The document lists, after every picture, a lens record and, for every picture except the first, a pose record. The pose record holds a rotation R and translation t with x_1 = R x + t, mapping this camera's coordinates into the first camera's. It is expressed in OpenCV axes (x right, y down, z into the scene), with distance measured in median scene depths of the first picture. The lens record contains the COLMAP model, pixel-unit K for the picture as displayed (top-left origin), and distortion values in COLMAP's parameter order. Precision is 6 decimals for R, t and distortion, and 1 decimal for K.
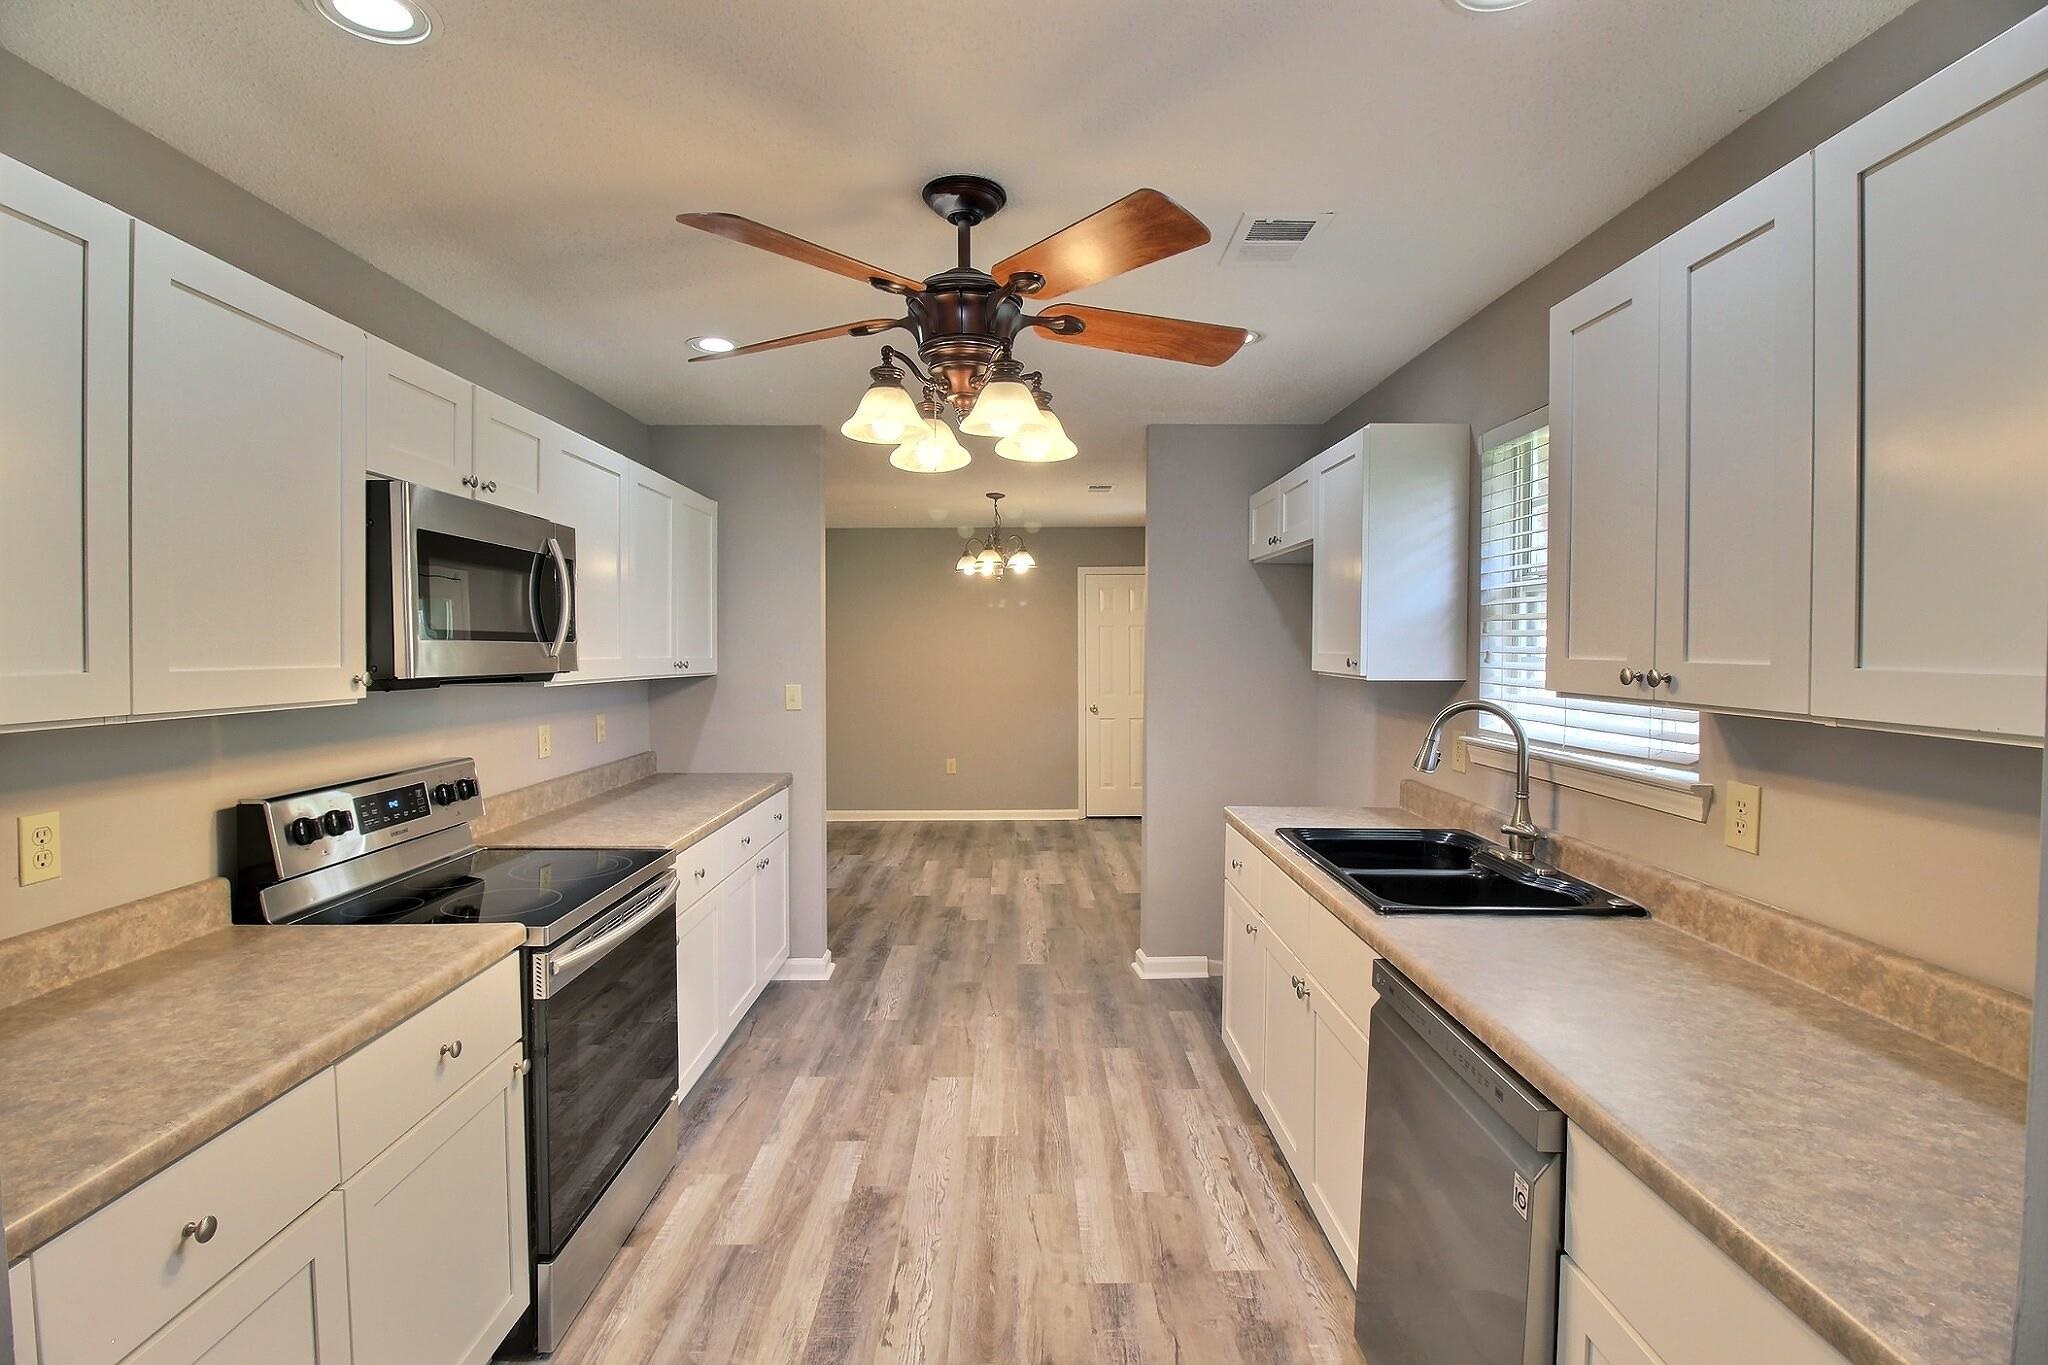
lens RADIAL K [[959.8, 0, 1039.0], [0, 959.8, 677.9], [0, 0, 1]] dist [-0.000209, -0.009593]
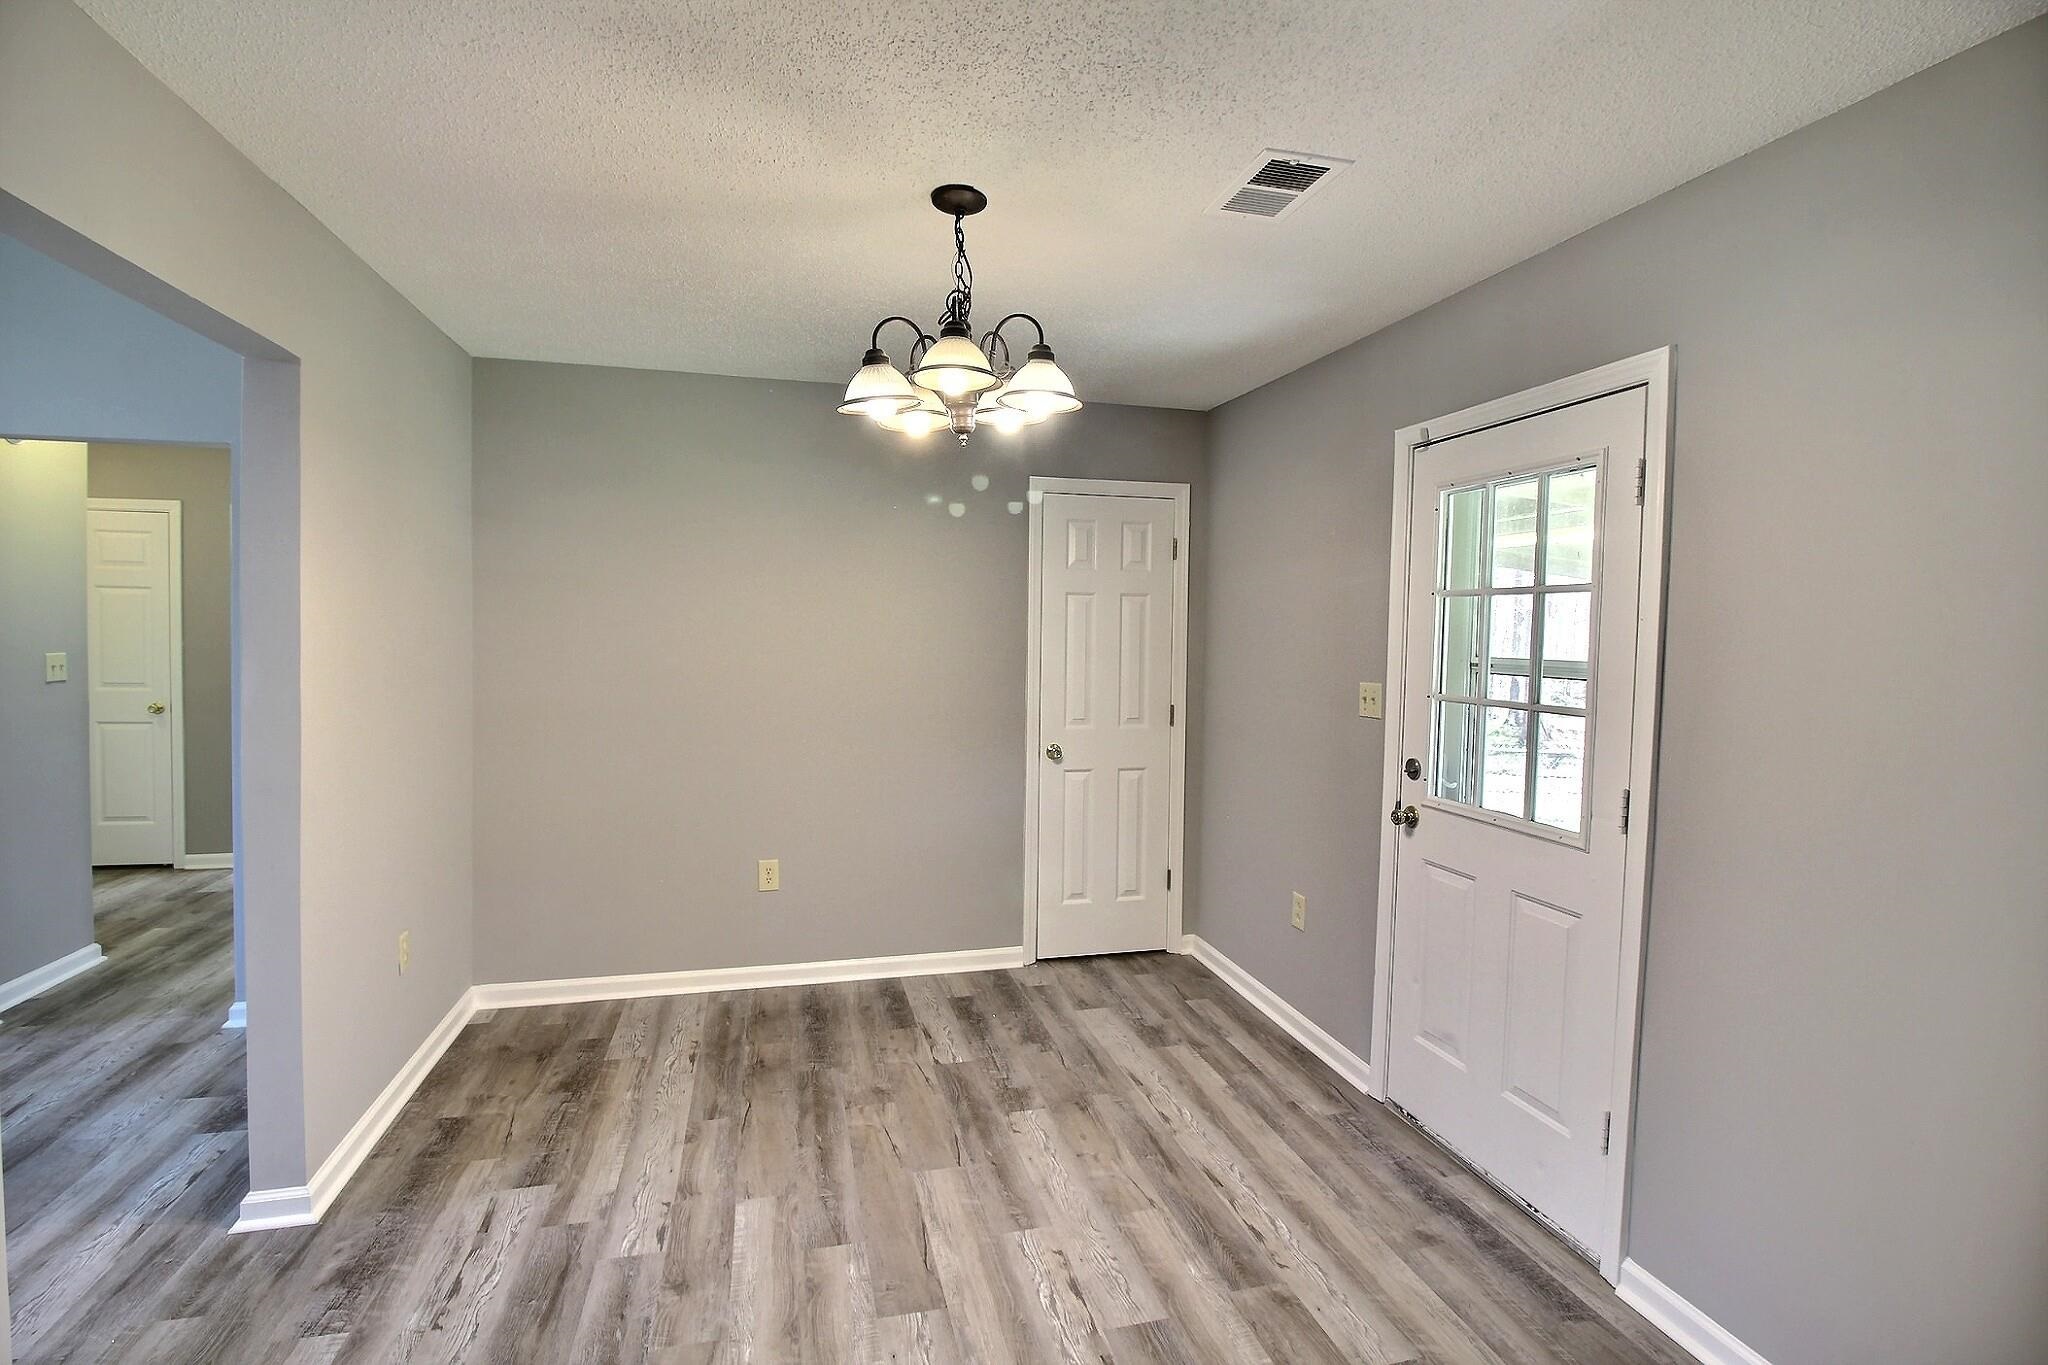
lens RADIAL K [[959.8, 0, 1041.1], [0, 959.8, 683.5], [0, 0, 1]] dist [-0.000209, -0.009593]
pose [[0.968627, 0.014829, 0.248078, -0.079876], [-0.020261, 0.999607, 0.019358, -0.014578], [-0.247693, -0.023777, 0.968547, 0.502593]]
